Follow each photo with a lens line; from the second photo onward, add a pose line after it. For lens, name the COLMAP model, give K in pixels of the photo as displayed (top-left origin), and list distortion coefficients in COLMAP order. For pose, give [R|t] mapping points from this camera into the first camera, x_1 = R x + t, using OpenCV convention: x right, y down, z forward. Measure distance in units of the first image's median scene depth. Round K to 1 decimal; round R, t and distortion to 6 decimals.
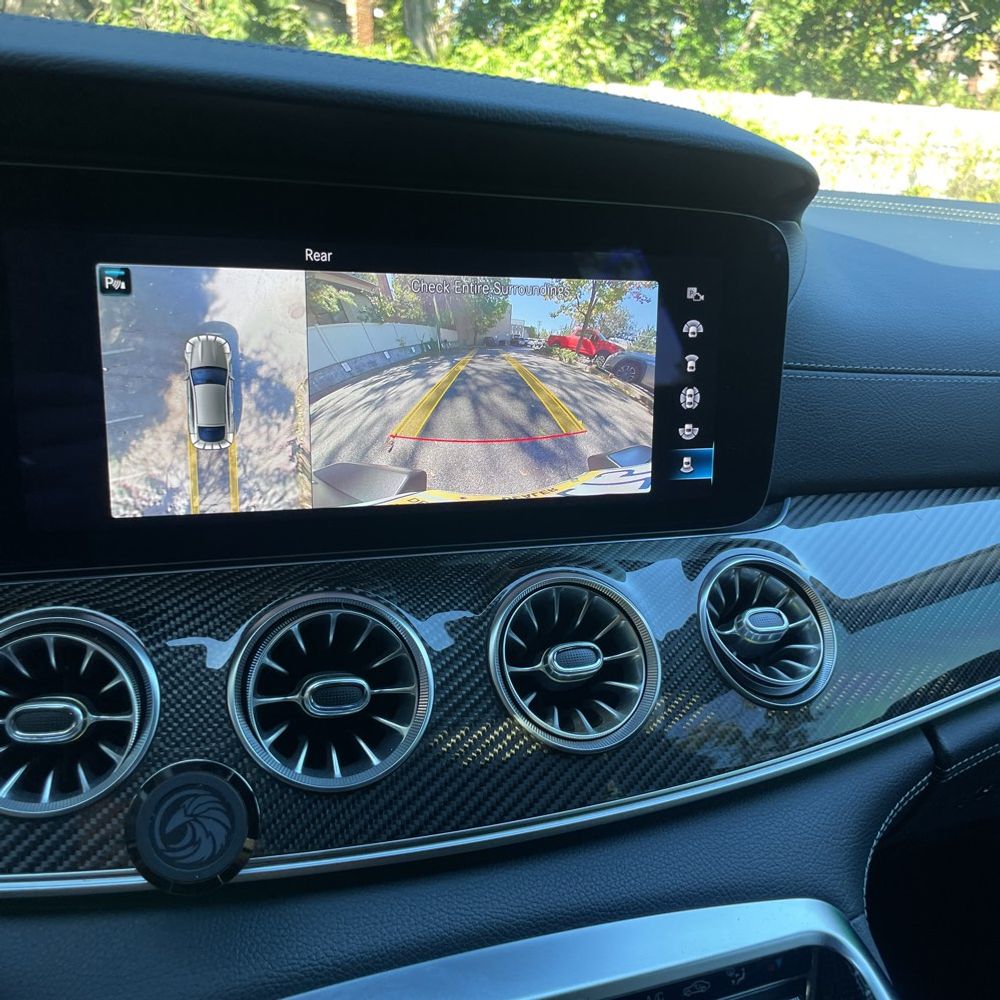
lens RADIAL K [[1012.1, 0, 519.3], [0, 1012.1, 494.4], [0, 0, 1]] dist [0.078485, -0.107213]
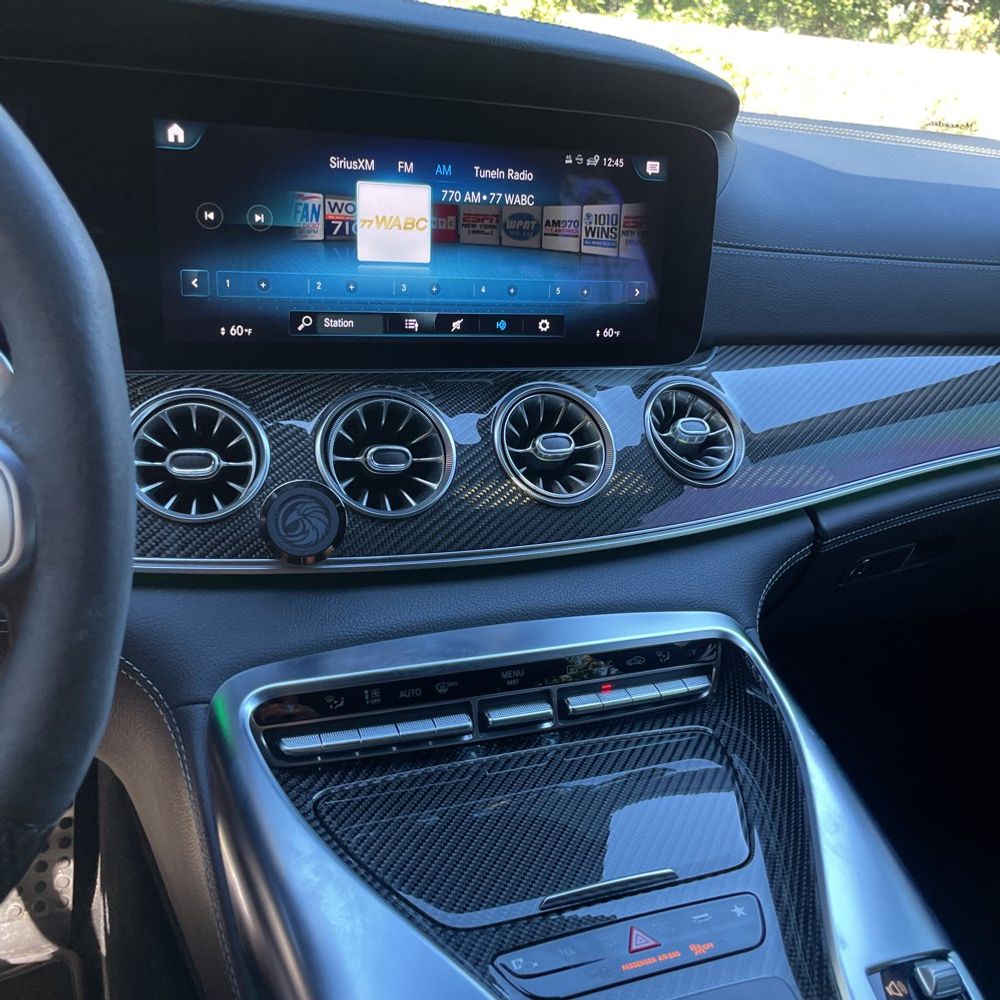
lens RADIAL K [[1012.1, 0, 519.3], [0, 1012.1, 494.4], [0, 0, 1]] dist [0.078485, -0.107213]
pose [[0.999395, 0.011178, 0.032940, -0.040768], [-0.013101, 0.998185, 0.058772, 0.155173], [-0.032223, -0.059168, 0.997728, -0.409198]]
